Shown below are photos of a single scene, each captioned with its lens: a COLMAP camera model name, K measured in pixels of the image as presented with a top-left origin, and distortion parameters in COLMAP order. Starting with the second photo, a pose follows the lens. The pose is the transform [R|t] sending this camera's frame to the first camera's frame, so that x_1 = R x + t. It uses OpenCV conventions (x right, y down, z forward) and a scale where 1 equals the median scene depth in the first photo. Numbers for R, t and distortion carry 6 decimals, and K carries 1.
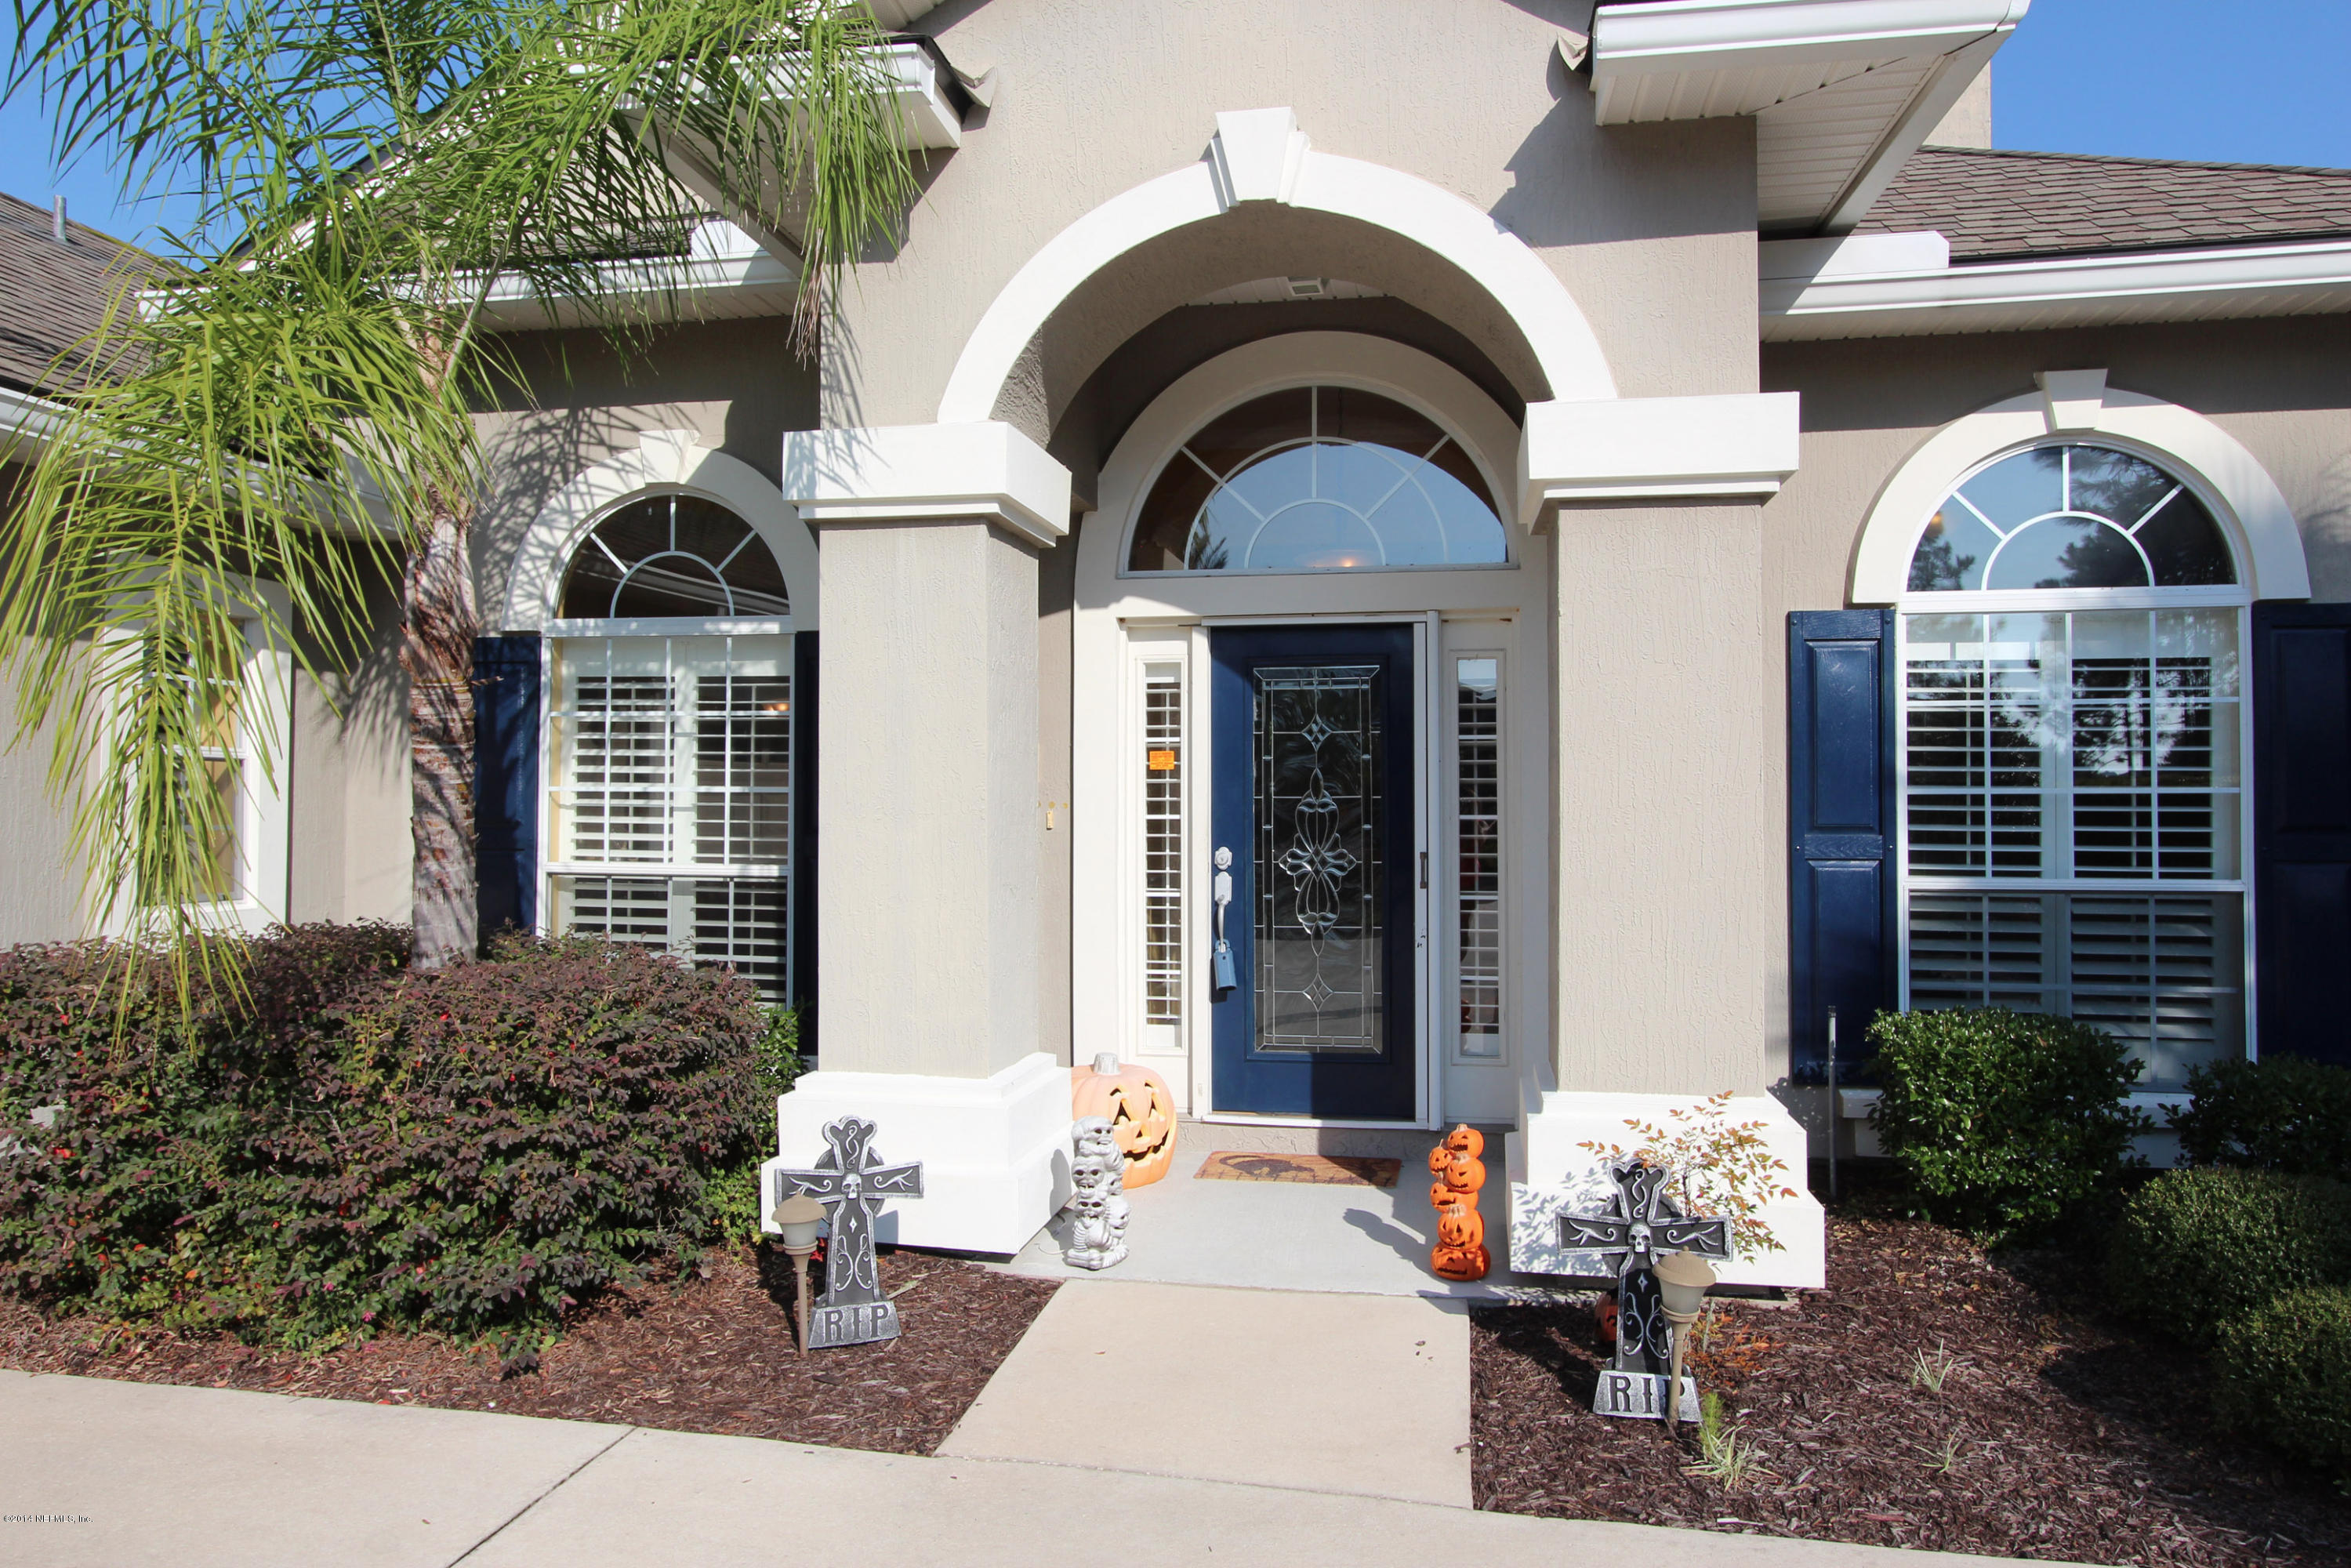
lens RADIAL K [[1020.6, 0, 1181.4], [0, 1020.6, 775.1], [0, 0, 1]] dist [-0.000065, -0.000006]
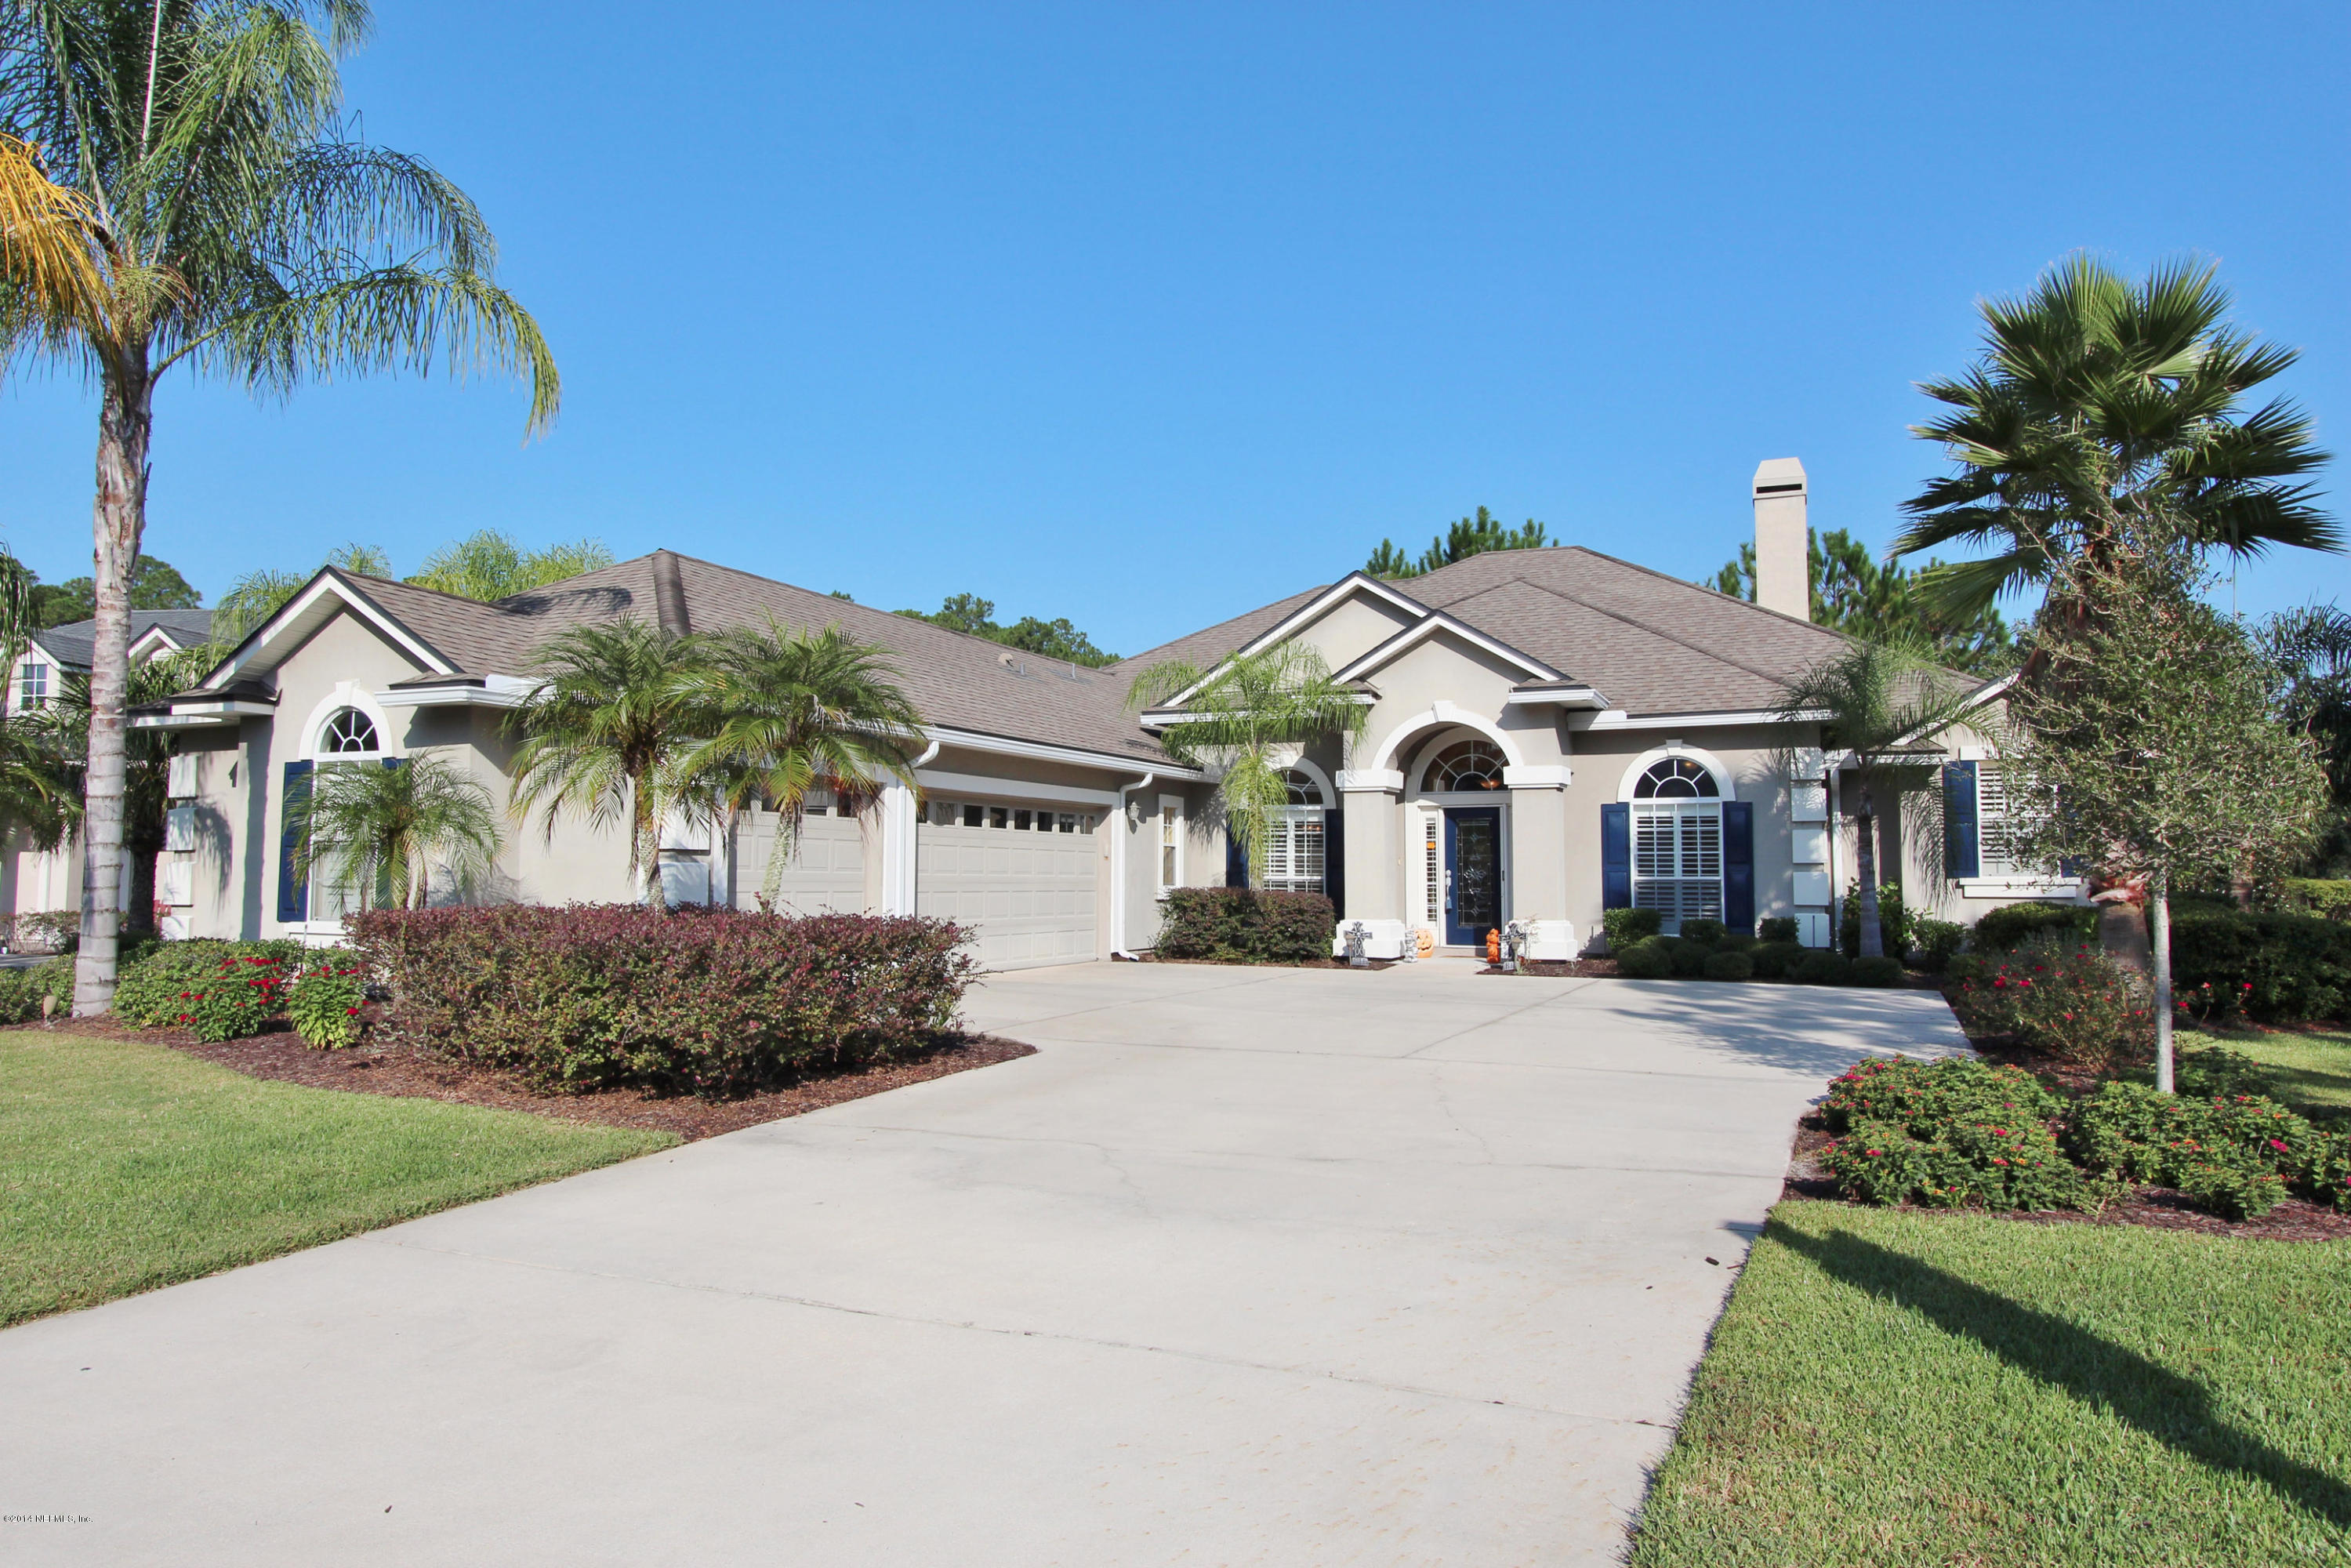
lens RADIAL K [[1512.0, 0, 1169.7], [0, 1512.0, 775.7], [0, 0, 1]] dist [0.001625, 0.000006]
pose [[0.960385, -0.017737, -0.278112, 0.611494], [0.002346, 0.998452, -0.055574, 0.035117], [0.278668, 0.052720, 0.958940, -4.571075]]
